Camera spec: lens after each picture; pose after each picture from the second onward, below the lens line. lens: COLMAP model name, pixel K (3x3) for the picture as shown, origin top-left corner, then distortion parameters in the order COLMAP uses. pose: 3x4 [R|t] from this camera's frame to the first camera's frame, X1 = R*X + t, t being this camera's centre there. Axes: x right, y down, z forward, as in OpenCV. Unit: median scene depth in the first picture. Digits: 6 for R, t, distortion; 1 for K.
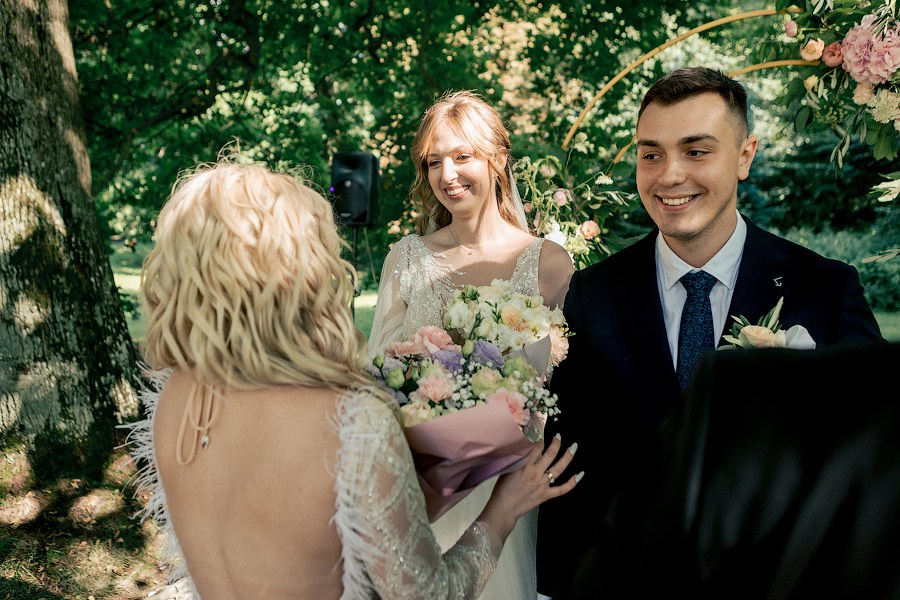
lens RADIAL K [[708.0, 0, 448.8], [0, 708.0, 279.4], [0, 0, 1]] dist [-0.003060, -0.002330]
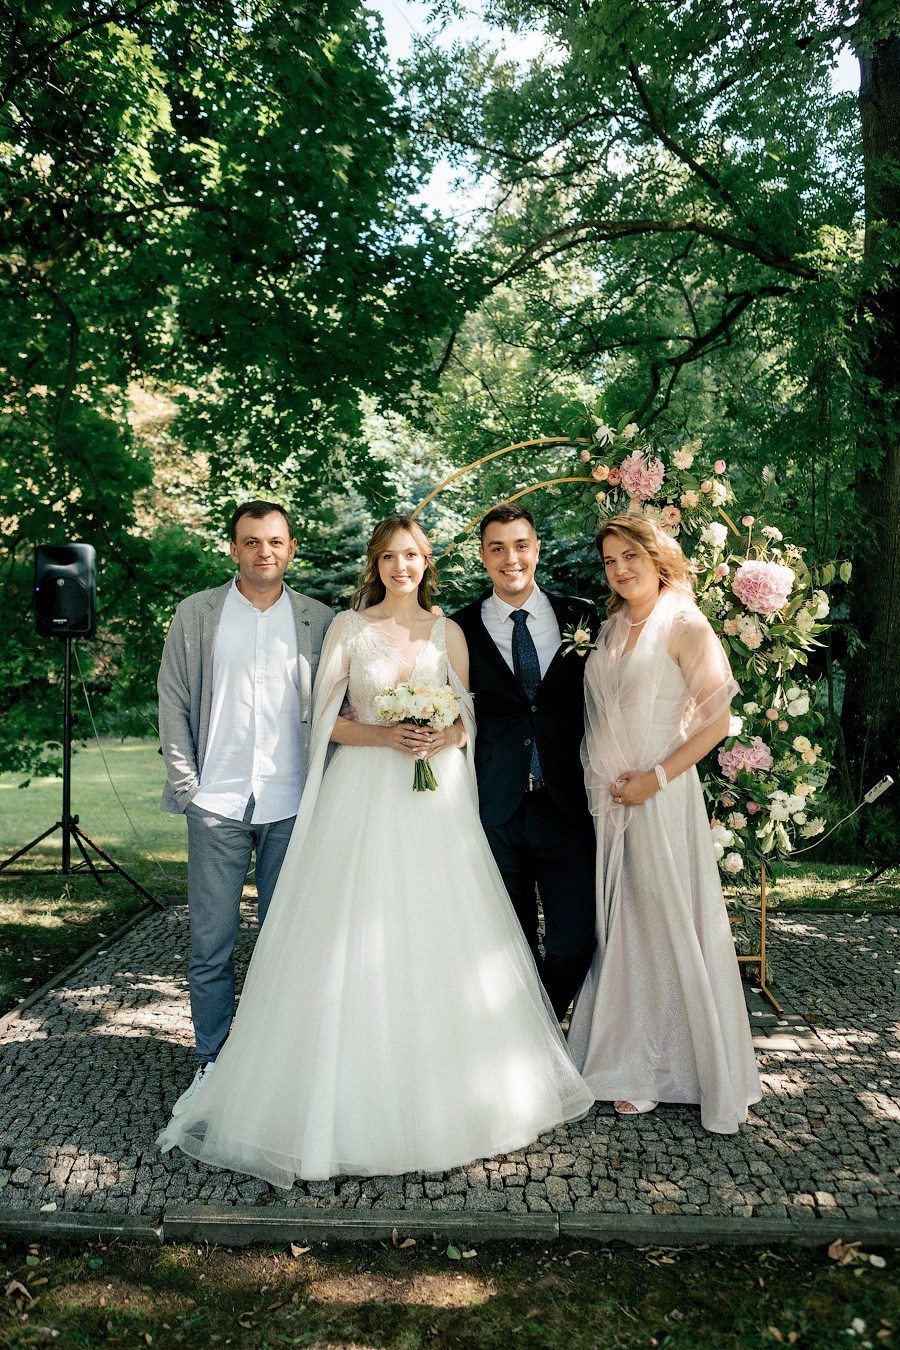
lens RADIAL K [[1054.8, 0, 450.0], [0, 1054.8, 675.0], [0, 0, 1]] dist [-0.032224, 0.005252]
pose [[0.907203, -0.028836, 0.419703, -0.577404], [0.055955, 0.997055, -0.052444, 0.140538], [-0.416954, 0.071062, 0.906145, -0.639849]]
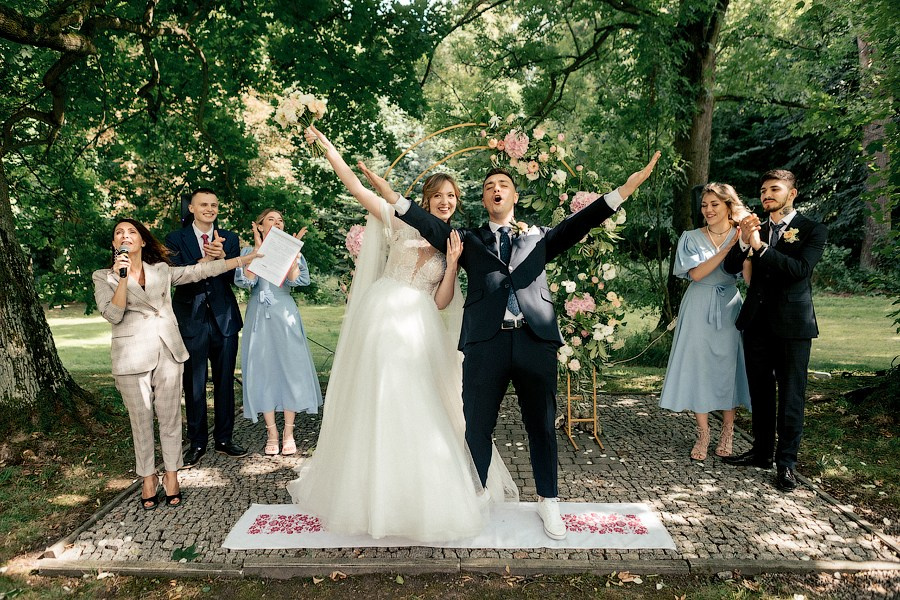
lens RADIAL K [[624.6, 0, 435.3], [0, 624.6, 293.0], [0, 0, 1]] dist [-0.003557, -0.000599]
pose [[0.915072, -0.074518, 0.396346, -0.492071], [0.083810, 0.996463, -0.006150, 0.156270], [-0.394486, 0.038846, 0.918080, -0.763440]]
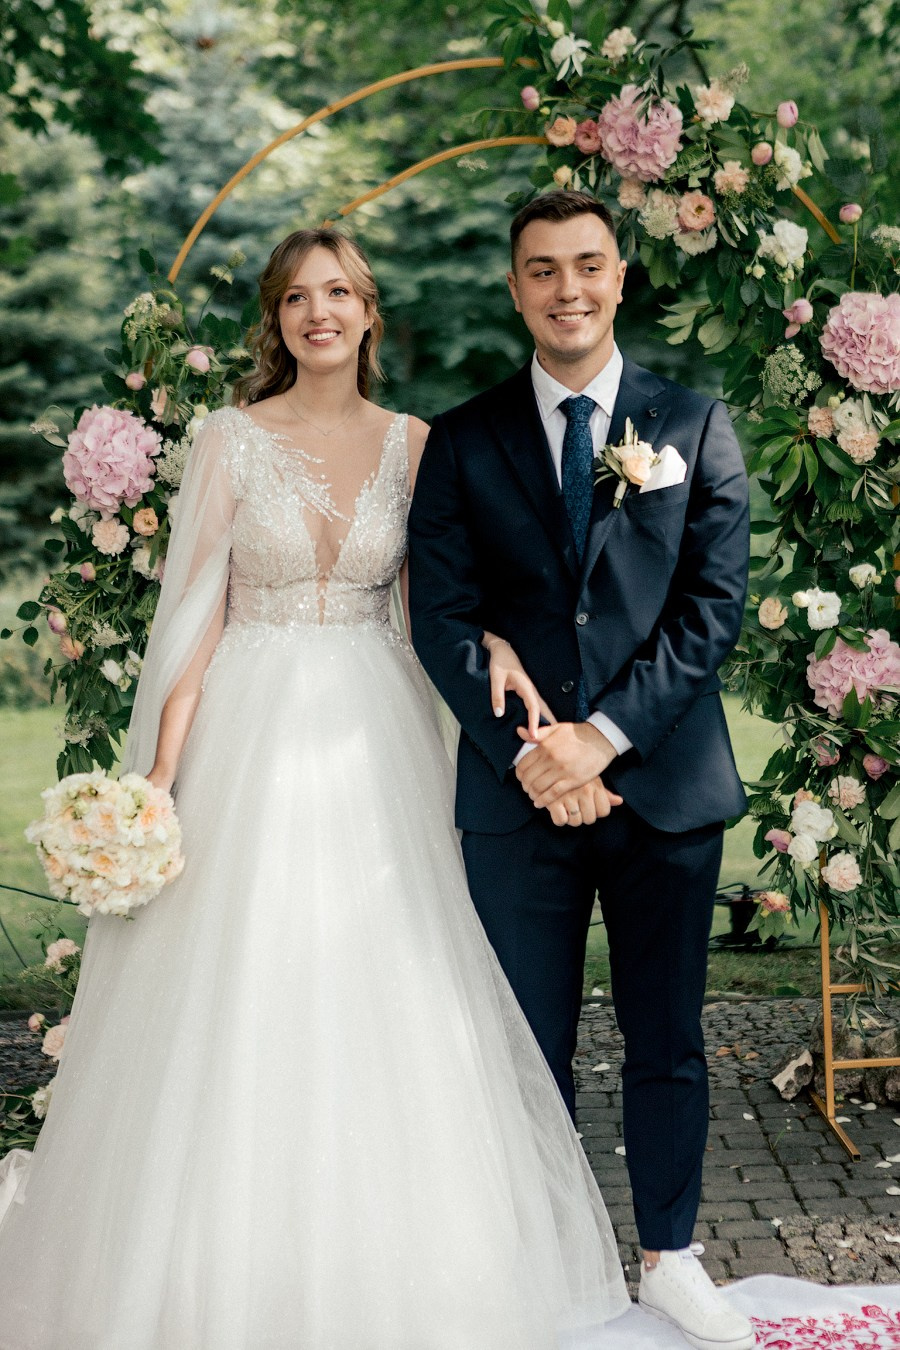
lens RADIAL K [[2738.1, 0, 504.9], [0, 2738.1, 629.0], [0, 0, 1]] dist [-0.005824, -0.047758]
pose [[0.873970, -0.080752, 0.479225, -0.832955], [0.096449, 0.995304, -0.008182, 0.170630], [-0.476314, 0.053371, 0.877654, -1.259560]]
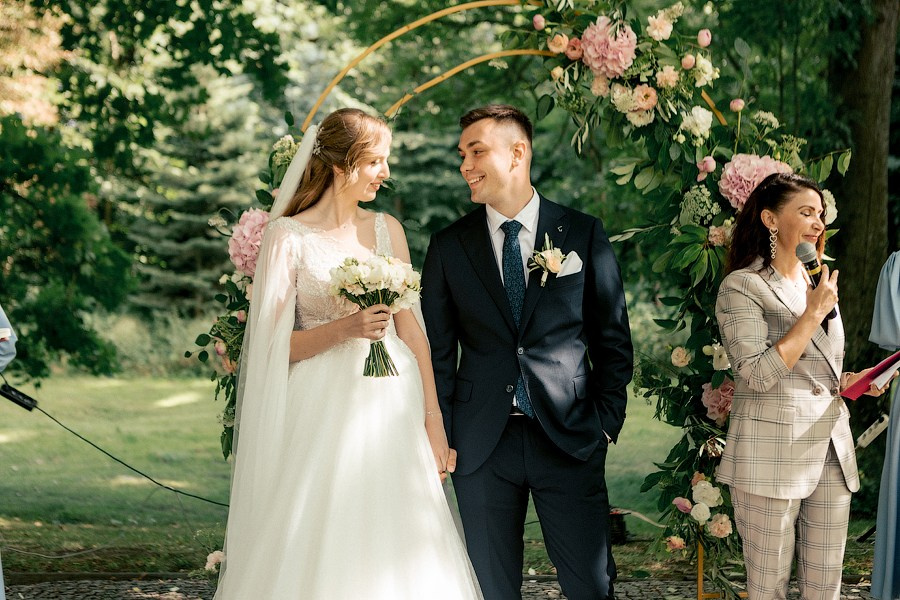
lens RADIAL K [[1233.7, 0, 450.0], [0, 1233.7, 300.0], [0, 0, 1]] dist [-0.044461, -0.024070]
pose [[0.869433, -0.033147, 0.492938, -0.548320], [0.062950, 0.997047, -0.043985, 0.131249], [-0.490024, 0.069273, 0.868952, -0.499292]]
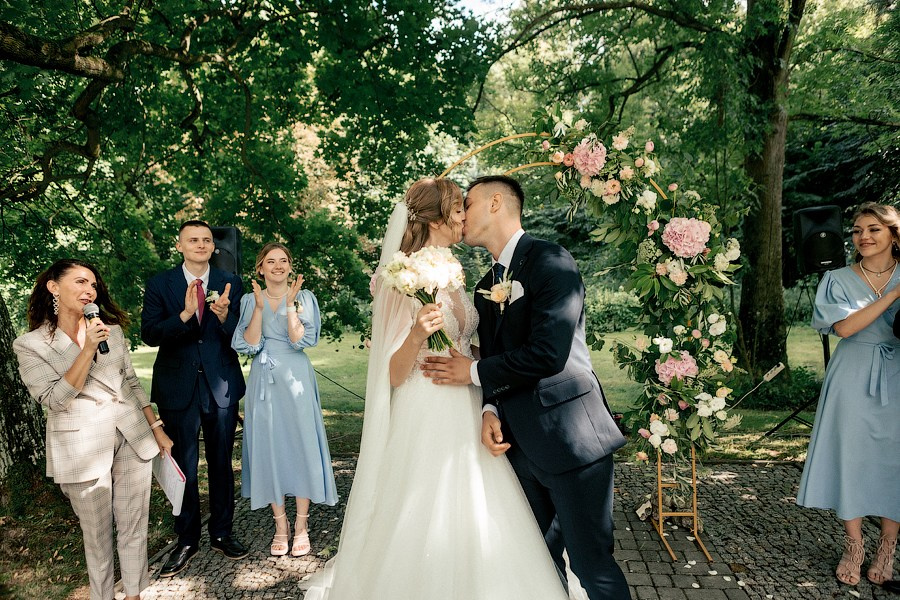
lens RADIAL K [[591.4, 0, 450.0], [0, 591.4, 300.0], [0, 0, 1]] dist [0.000345, -0.001628]
pose [[0.939797, -0.068072, 0.334886, -0.257709], [0.086806, 0.995370, -0.041277, 0.068801], [-0.330525, 0.067862, 0.941354, -0.277619]]
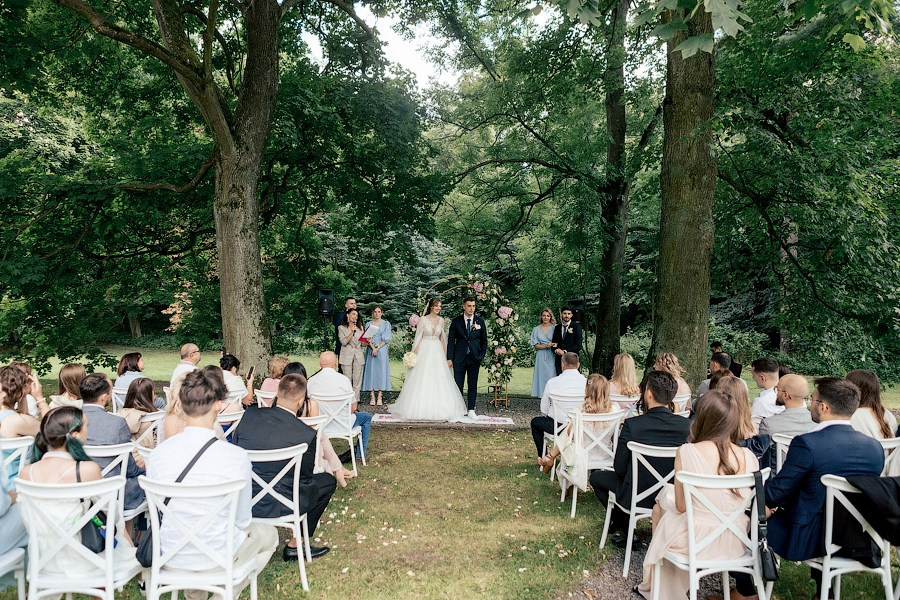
lens RADIAL K [[690.5, 0, 450.0], [0, 690.5, 300.0], [0, 0, 1]] dist [-0.000562, 0.005111]
pose [[0.900160, 0.012295, 0.435386, -2.110682], [0.030059, 0.995465, -0.090258, 0.306676], [-0.434521, 0.094333, 0.895708, -4.029972]]
